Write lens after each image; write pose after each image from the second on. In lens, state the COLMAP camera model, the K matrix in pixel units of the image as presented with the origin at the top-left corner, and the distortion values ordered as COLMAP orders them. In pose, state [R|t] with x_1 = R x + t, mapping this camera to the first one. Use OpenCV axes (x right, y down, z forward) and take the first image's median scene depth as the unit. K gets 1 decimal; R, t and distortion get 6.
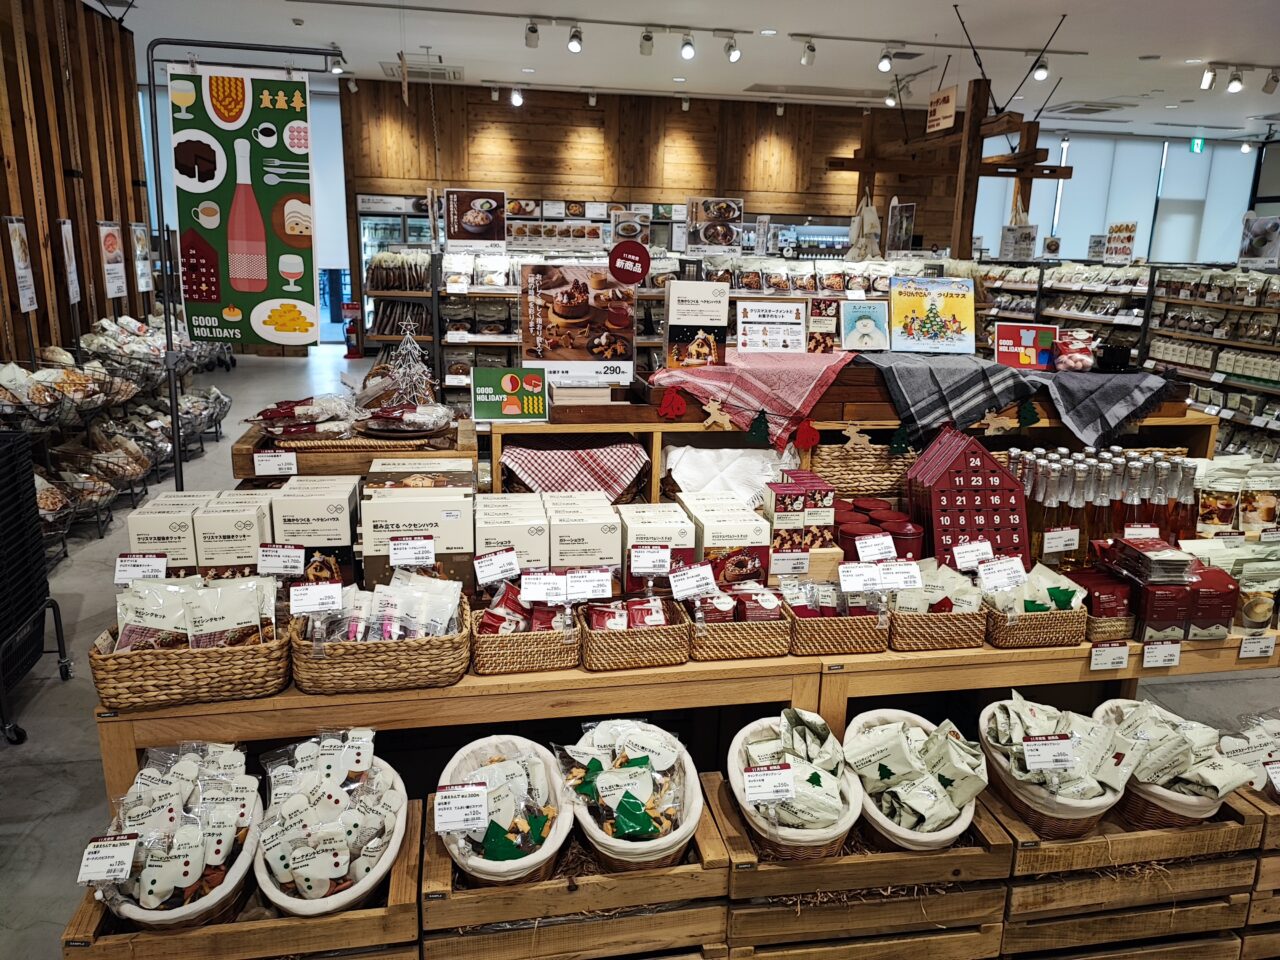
lens RADIAL K [[935.4, 0, 640.0], [0, 935.4, 480.0], [0, 0, 1]] dist [0.006676, -0.007276]
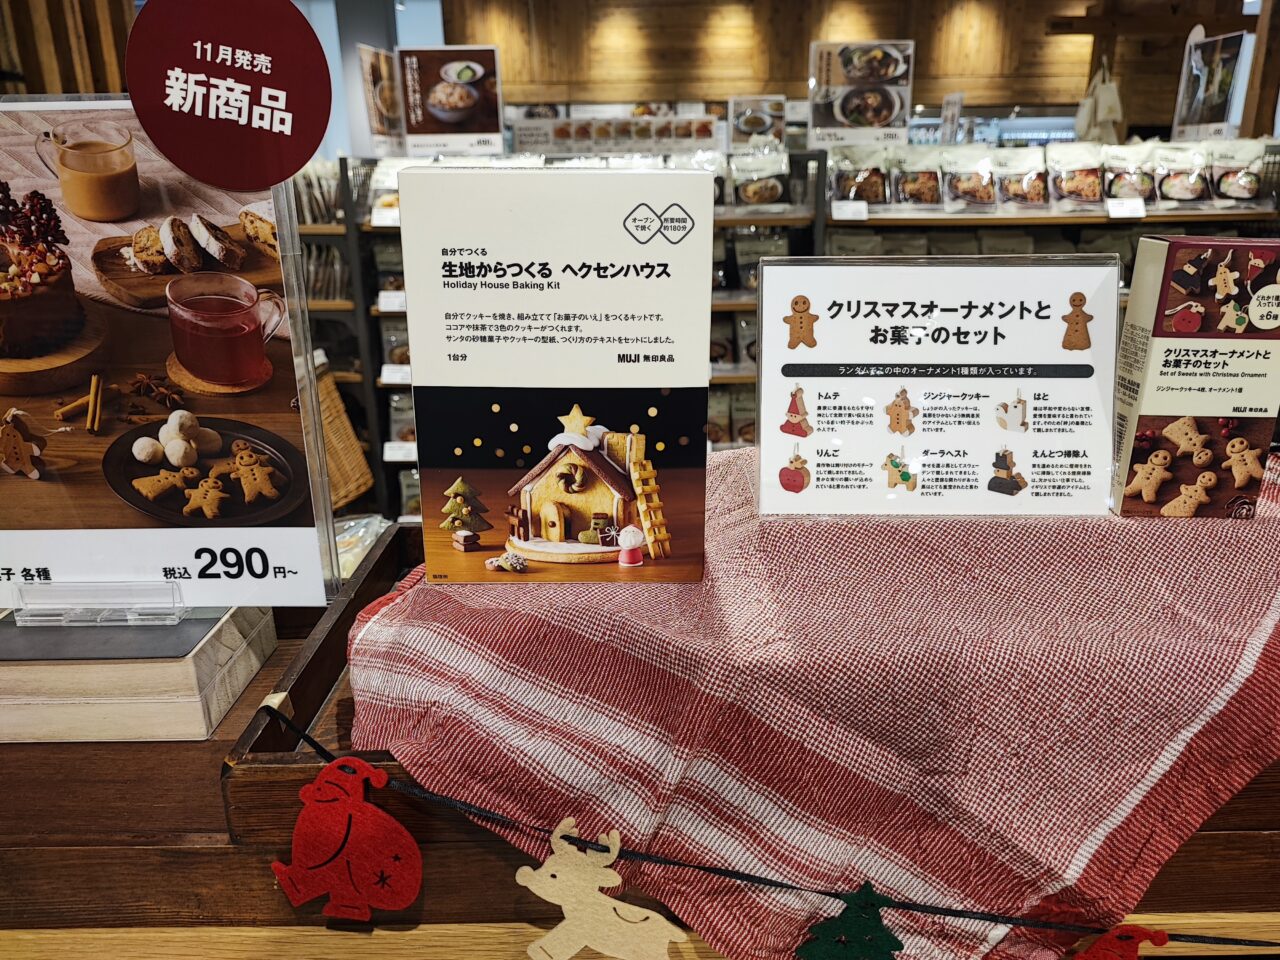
lens RADIAL K [[935.4, 0, 640.0], [0, 935.4, 480.0], [0, 0, 1]] dist [0.006676, -0.007276]
pose [[0.982884, 0.024377, -0.182608, 0.115687], [-0.009806, 0.996724, 0.080281, -0.160094], [0.183967, -0.077116, 0.979903, 0.793362]]
